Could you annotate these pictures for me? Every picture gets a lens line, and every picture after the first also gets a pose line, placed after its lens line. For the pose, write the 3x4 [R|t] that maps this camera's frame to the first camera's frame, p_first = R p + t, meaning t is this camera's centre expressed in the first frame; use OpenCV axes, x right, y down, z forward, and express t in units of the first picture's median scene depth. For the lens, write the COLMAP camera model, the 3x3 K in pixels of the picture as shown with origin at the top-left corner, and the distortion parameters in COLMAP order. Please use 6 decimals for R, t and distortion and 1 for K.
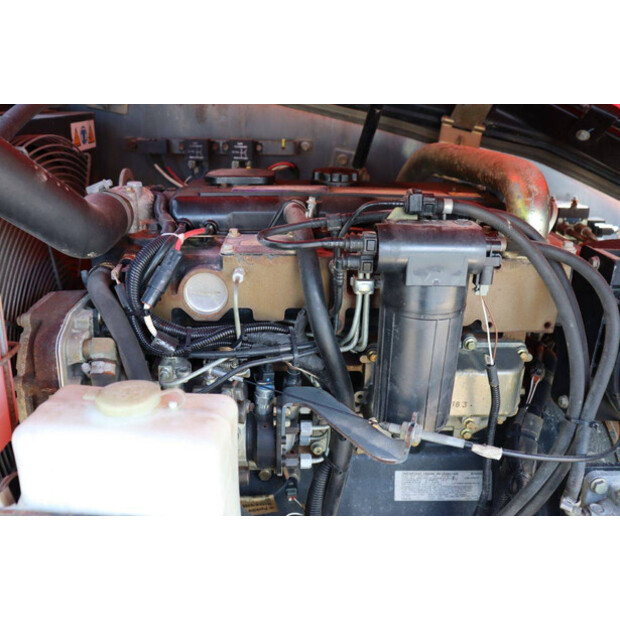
lens RADIAL K [[580.4, 0, 309.8], [0, 580.4, 301.7], [0, 0, 1]] dist [-0.136600, 0.150943]
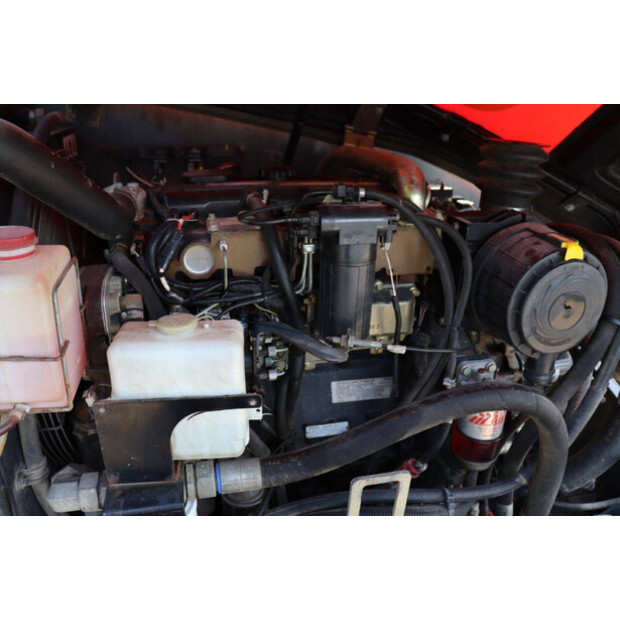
lens RADIAL K [[554.8, 0, 310.0], [0, 554.8, 310.0], [0, 0, 1]] dist [-0.184626, 0.173130]
pose [[0.981185, -0.071922, 0.179173, -0.164080], [0.063167, 0.996535, 0.054108, 0.052980], [-0.182443, -0.041773, 0.982329, -0.389508]]
